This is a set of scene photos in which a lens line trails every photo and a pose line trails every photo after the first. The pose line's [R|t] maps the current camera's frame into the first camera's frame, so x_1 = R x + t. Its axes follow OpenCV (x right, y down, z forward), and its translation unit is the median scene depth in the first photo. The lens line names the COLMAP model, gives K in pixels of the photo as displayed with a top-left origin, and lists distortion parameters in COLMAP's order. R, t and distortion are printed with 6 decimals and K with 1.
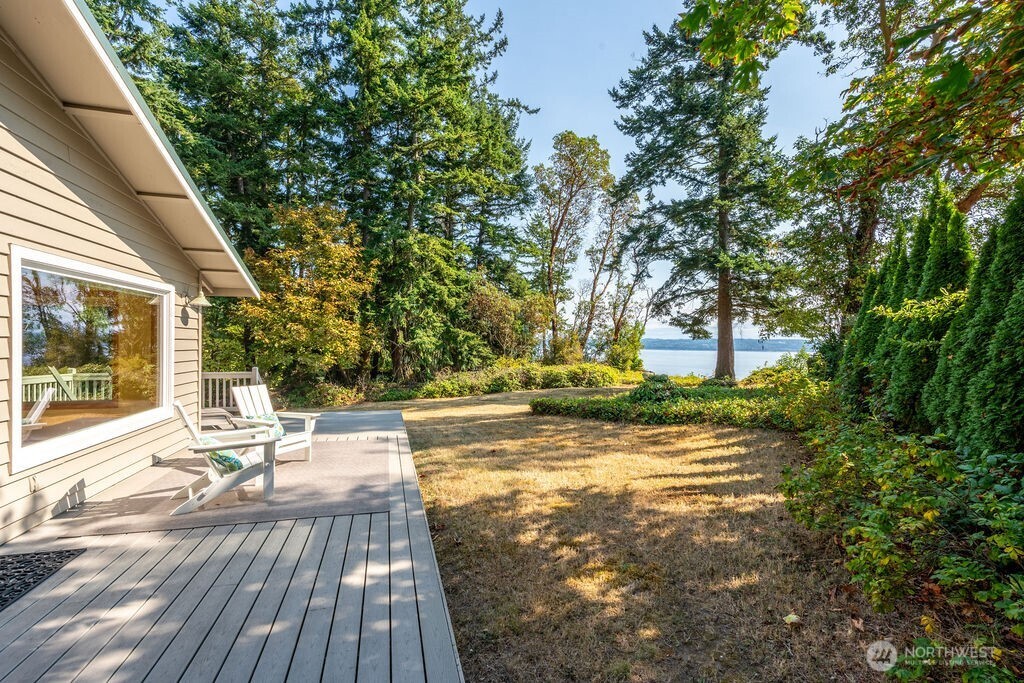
lens RADIAL K [[453.4, 0, 498.2], [0, 453.4, 344.4], [0, 0, 1]] dist [-0.001283, -0.000103]
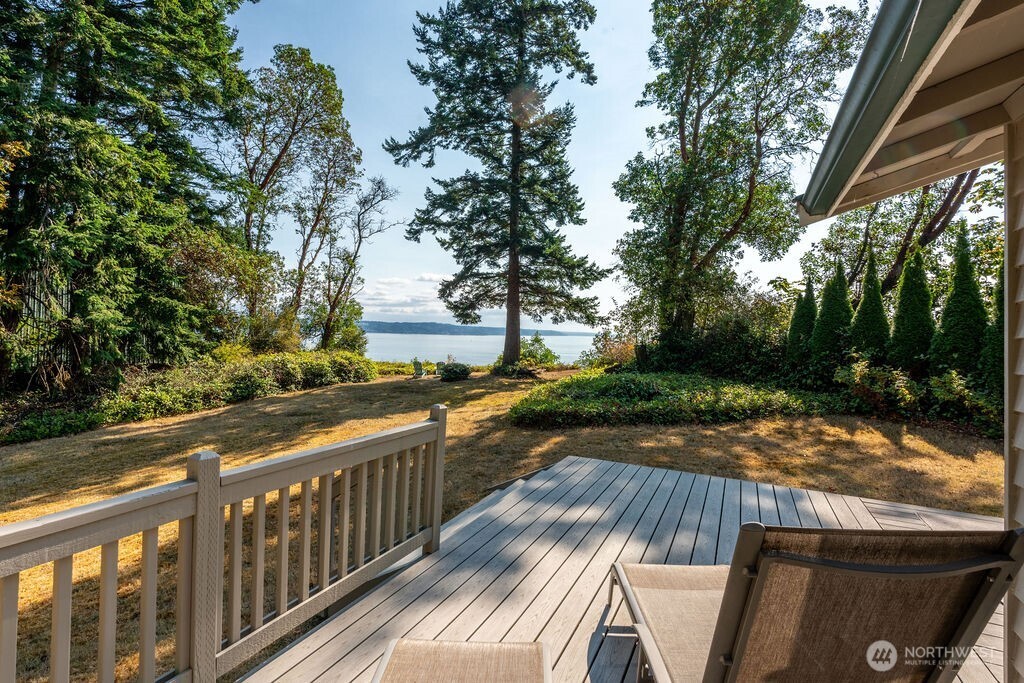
lens RADIAL K [[476.6, 0, 514.0], [0, 476.6, 319.6], [0, 0, 1]] dist [-0.002012, -0.000176]
pose [[0.667256, 0.027162, 0.744333, -0.282184], [-0.020733, 0.999625, -0.017891, -0.004982], [-0.744540, -0.003495, 0.667568, 0.281744]]
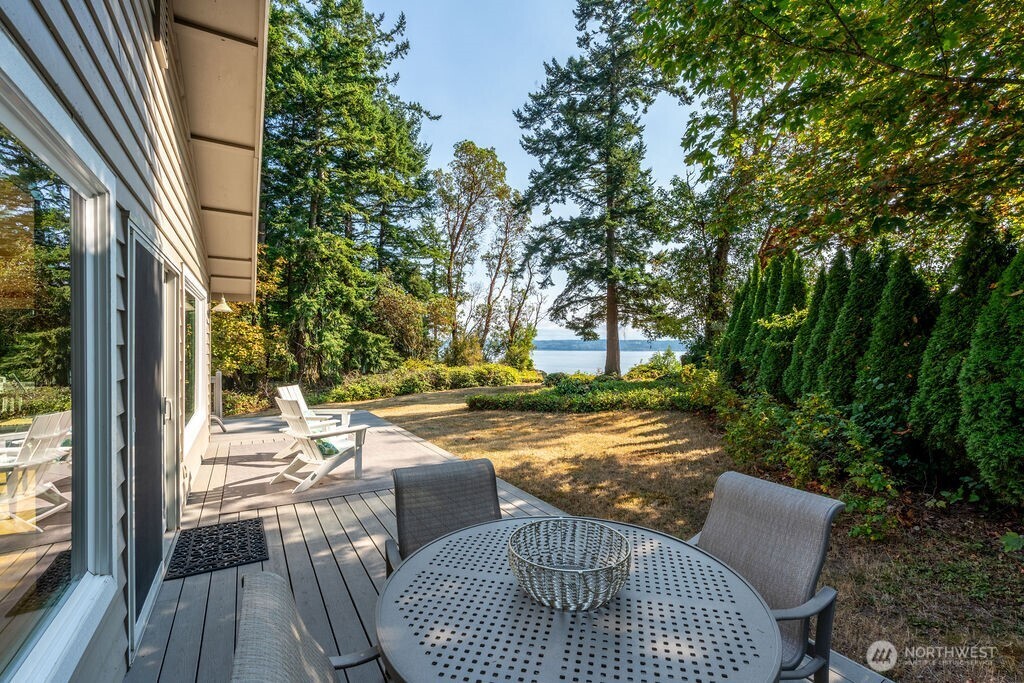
lens RADIAL K [[457.4, 0, 502.5], [0, 457.4, 345.4], [0, 0, 1]] dist [-0.000570, 0.000061]
pose [[0.963856, -0.007033, 0.266331, -0.077947], [0.007335, 0.999973, -0.000137, -0.000929], [-0.266323, 0.002085, 0.963882, -0.045638]]
